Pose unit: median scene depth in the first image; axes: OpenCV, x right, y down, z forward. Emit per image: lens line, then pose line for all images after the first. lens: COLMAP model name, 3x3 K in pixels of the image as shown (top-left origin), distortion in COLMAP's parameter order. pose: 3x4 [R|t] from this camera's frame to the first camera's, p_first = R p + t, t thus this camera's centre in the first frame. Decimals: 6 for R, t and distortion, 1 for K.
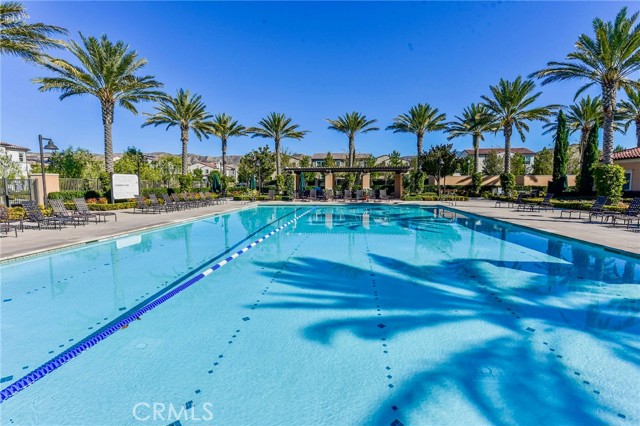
lens RADIAL K [[314.8, 0, 320.0], [0, 314.8, 213.0], [0, 0, 1]] dist [0.027196, 0.000232]
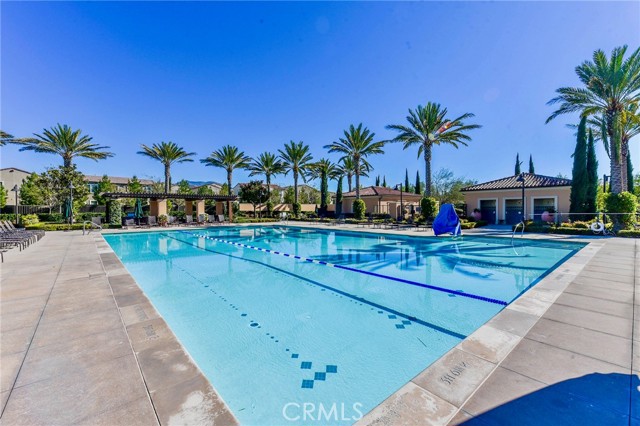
lens RADIAL K [[269.0, 0, 320.0], [0, 269.0, 213.0], [0, 0, 1]] dist [-0.000027, -0.000048]
pose [[0.692423, -0.010269, 0.721419, -0.223699], [0.066861, 0.996509, -0.049988, -0.003375], [-0.718387, 0.082847, 0.690693, 0.034997]]
